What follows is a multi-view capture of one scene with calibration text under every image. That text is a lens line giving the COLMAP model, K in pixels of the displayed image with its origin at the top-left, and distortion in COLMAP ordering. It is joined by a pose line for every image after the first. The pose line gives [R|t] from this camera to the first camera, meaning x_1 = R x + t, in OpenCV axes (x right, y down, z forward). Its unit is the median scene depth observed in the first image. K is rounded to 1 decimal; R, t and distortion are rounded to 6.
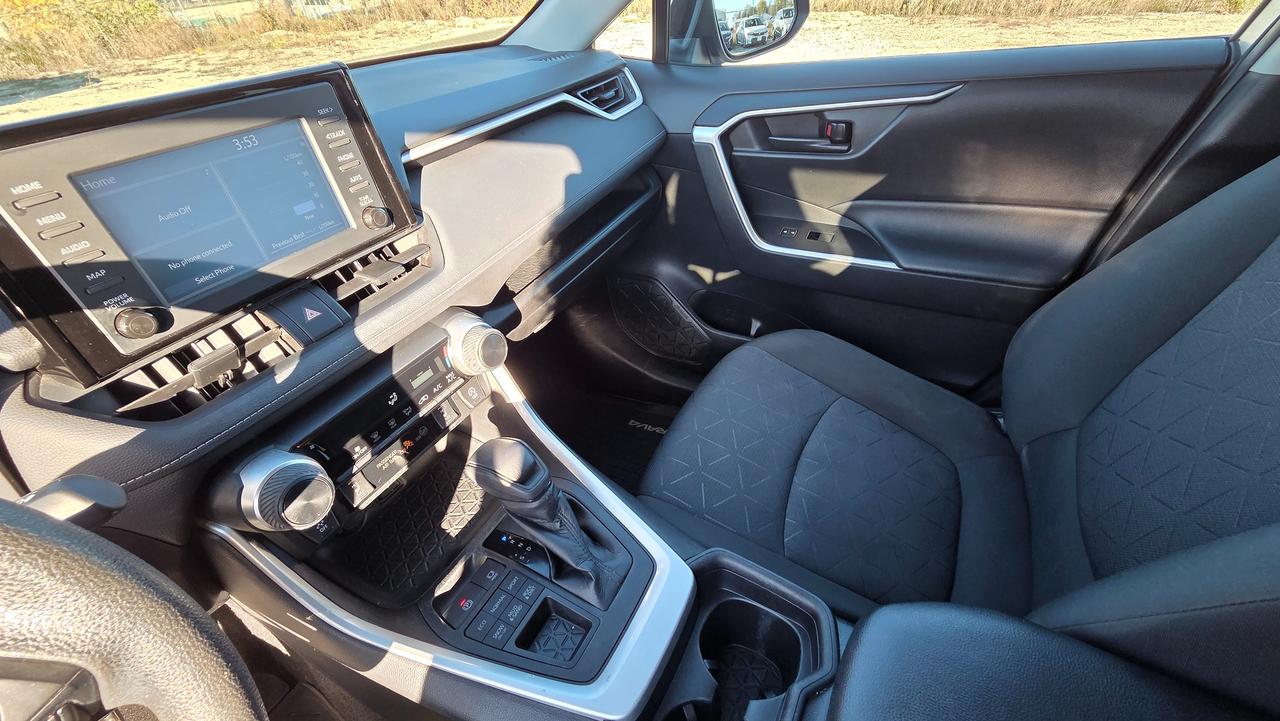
lens RADIAL K [[527.5, 0, 642.0], [0, 527.5, 361.9], [0, 0, 1]] dist [0.006653, -0.001119]
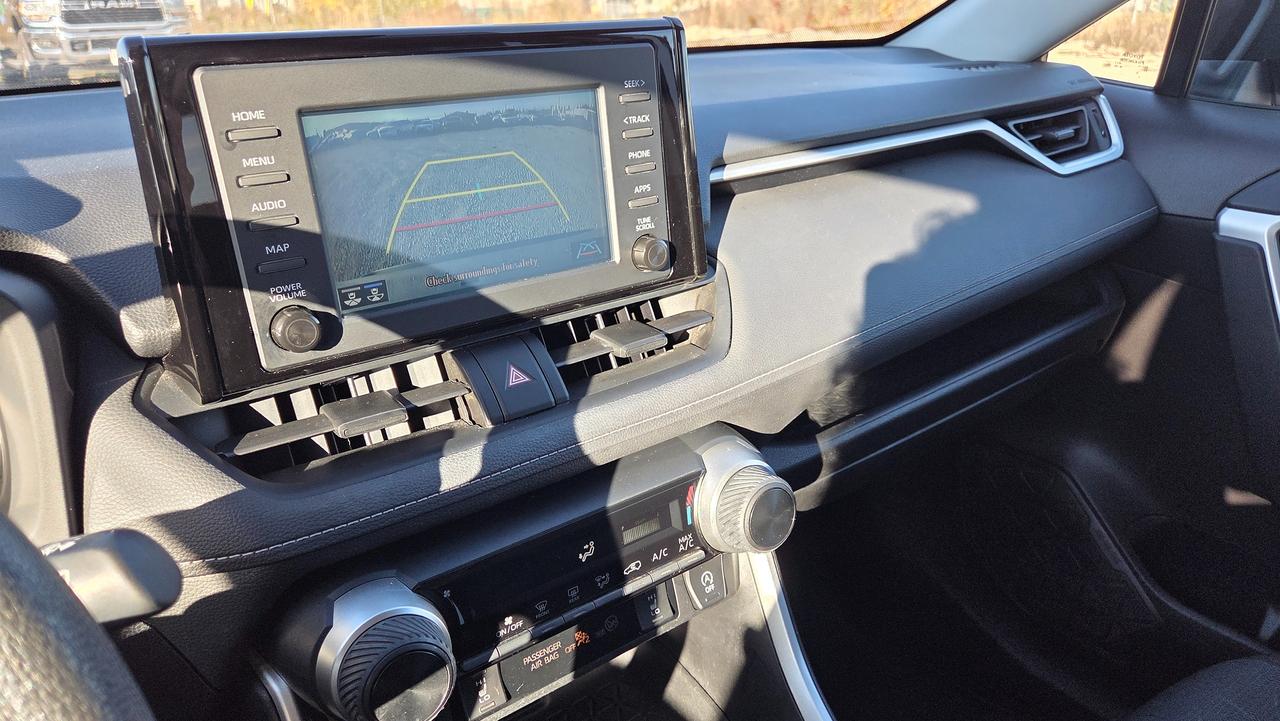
lens RADIAL K [[875.8, 0, 651.9], [0, 875.8, 362.8], [0, 0, 1]] dist [0.049662, -0.014035]
pose [[0.904214, 0.214294, -0.369426, -0.061977], [-0.290423, 0.942742, -0.163986, 0.008137], [0.313133, 0.255568, 0.914676, 0.064618]]
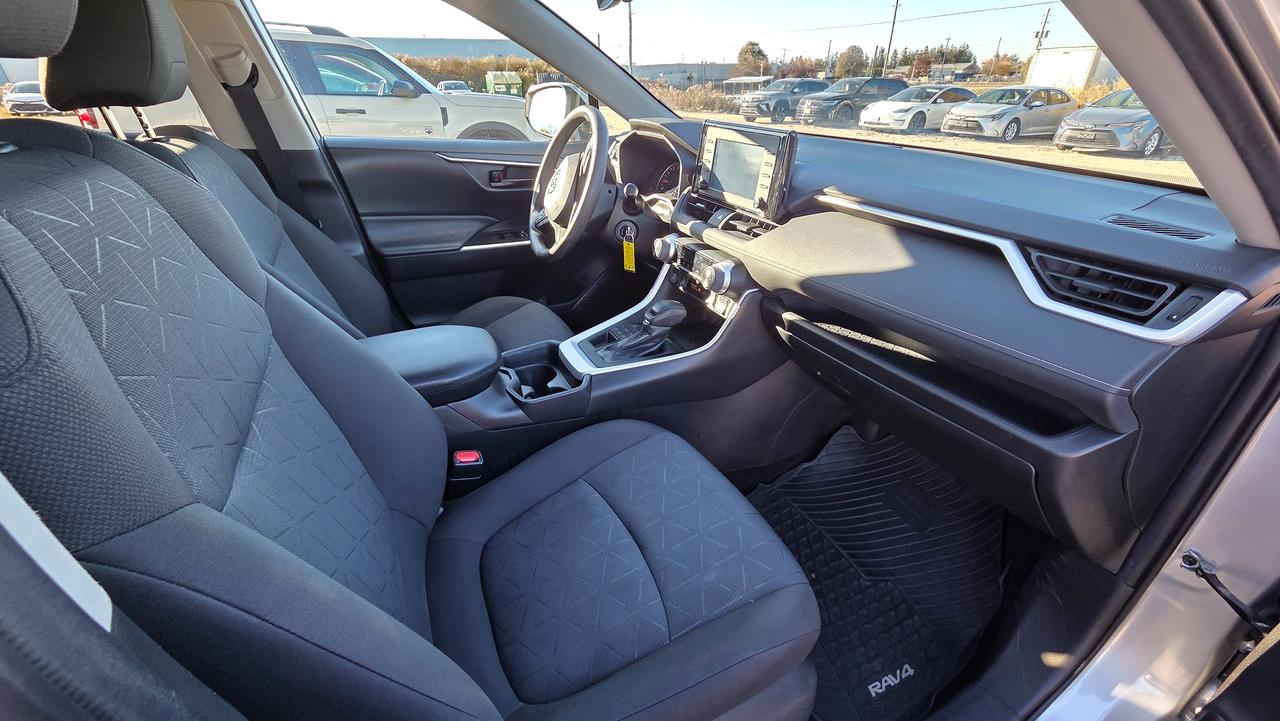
lens RADIAL K [[527.5, 0, 632.1], [0, 527.5, 368.0], [0, 0, 1]] dist [0.006653, -0.001119]
pose [[-0.592574, 0.439965, -0.674749, 0.831247], [-0.465256, 0.496866, 0.732572, -0.726713], [0.657566, 0.748034, -0.089734, 0.815914]]
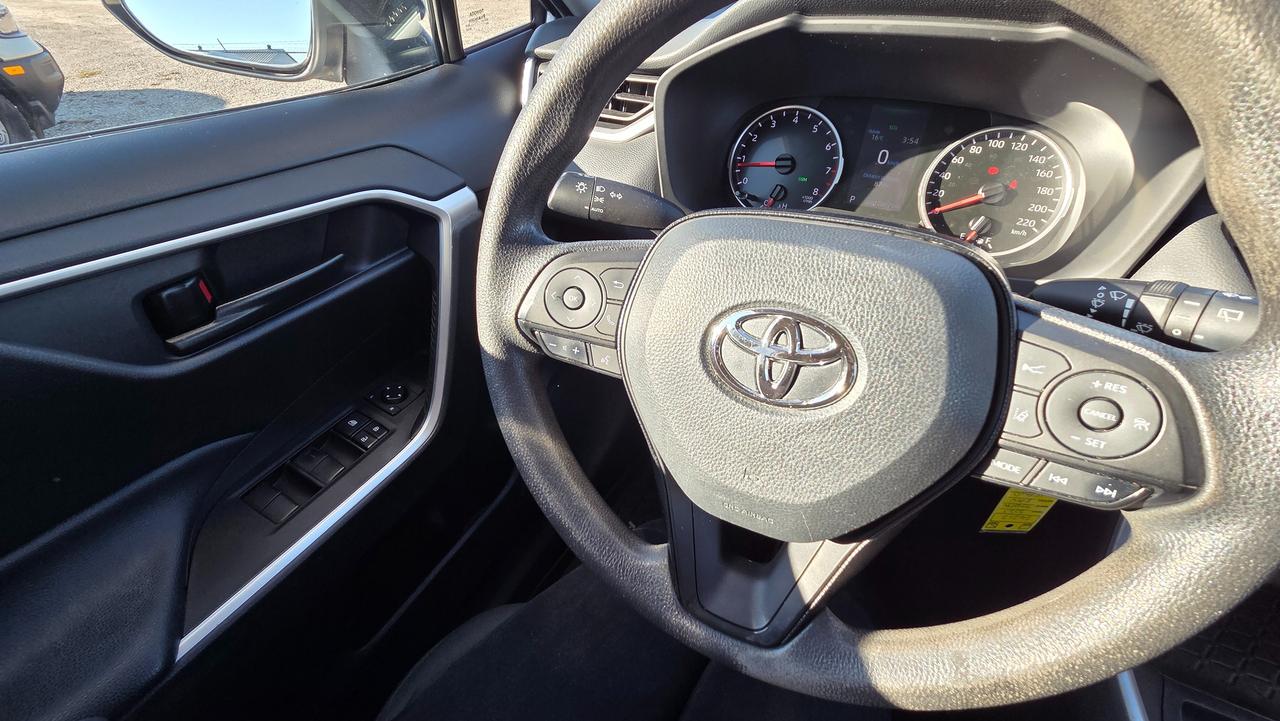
lens RADIAL K [[527.5, 0, 639.2], [0, 527.5, 361.9], [0, 0, 1]] dist [0.006653, -0.001119]
pose [[0.030827, 0.681319, -0.731338, -0.124101], [-0.602389, 0.596539, 0.530348, 0.146780], [0.797607, 0.424201, 0.428808, -0.075544]]
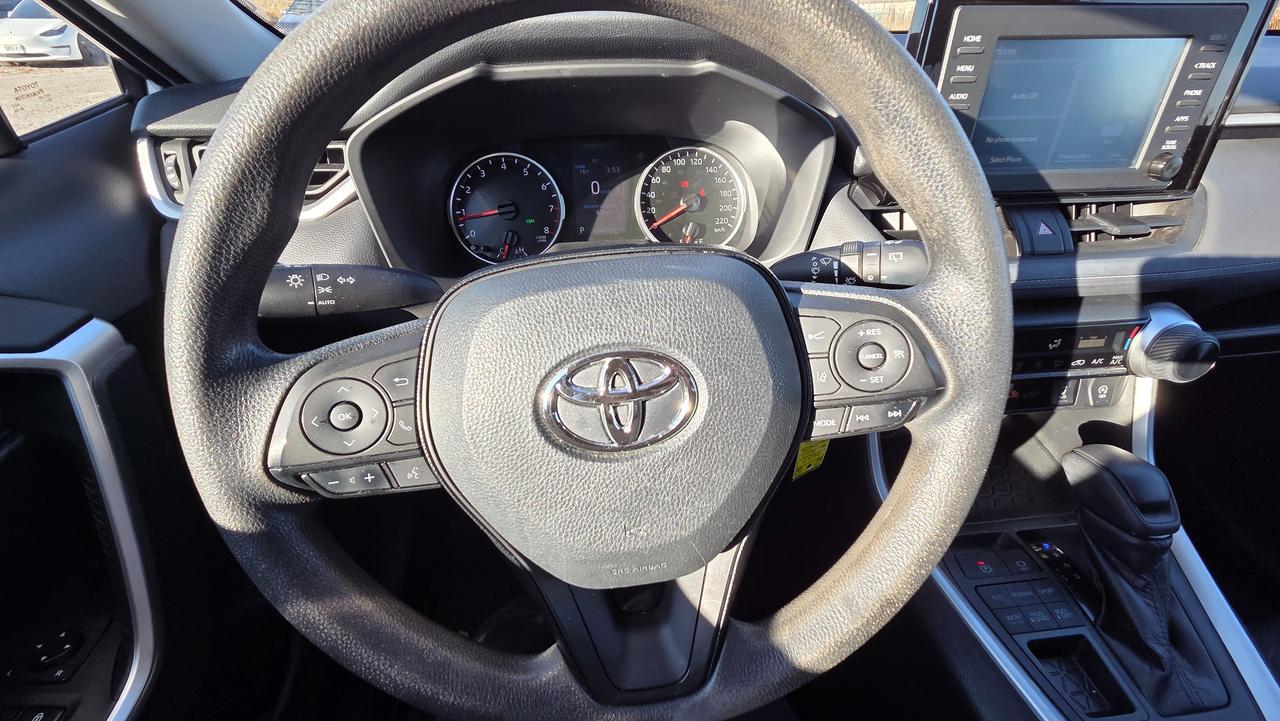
lens RADIAL K [[527.5, 0, 643.8], [0, 527.5, 360.1], [0, 0, 1]] dist [0.006653, -0.001119]
pose [[0.570896, 0.519965, -0.635385, -0.164875], [-0.528023, 0.825144, 0.200822, 0.173847], [0.628704, 0.220849, 0.745625, -0.092380]]
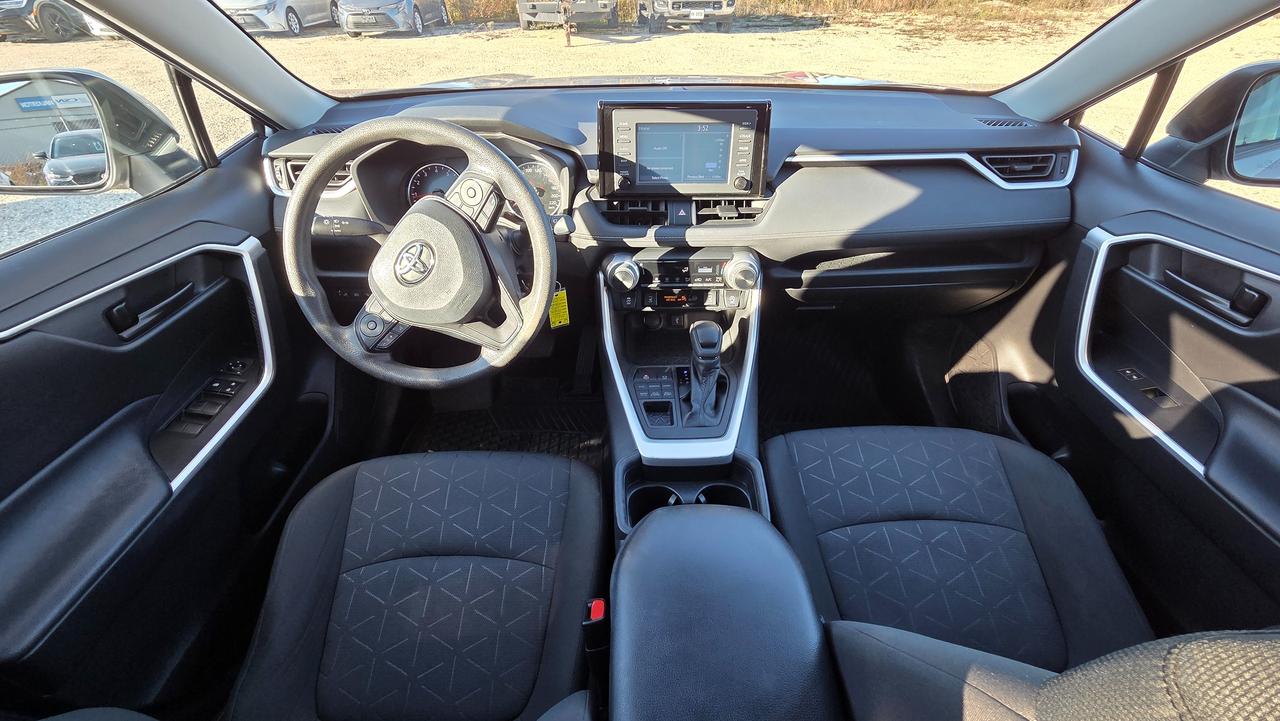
lens RADIAL K [[527.5, 0, 637.4], [0, 527.5, 359.2], [0, 0, 1]] dist [0.006653, -0.001119]
pose [[0.491282, 0.577445, -0.652073, 0.522500], [-0.550331, 0.786070, 0.281479, -0.070172], [0.675114, 0.220570, 0.703968, -0.232482]]
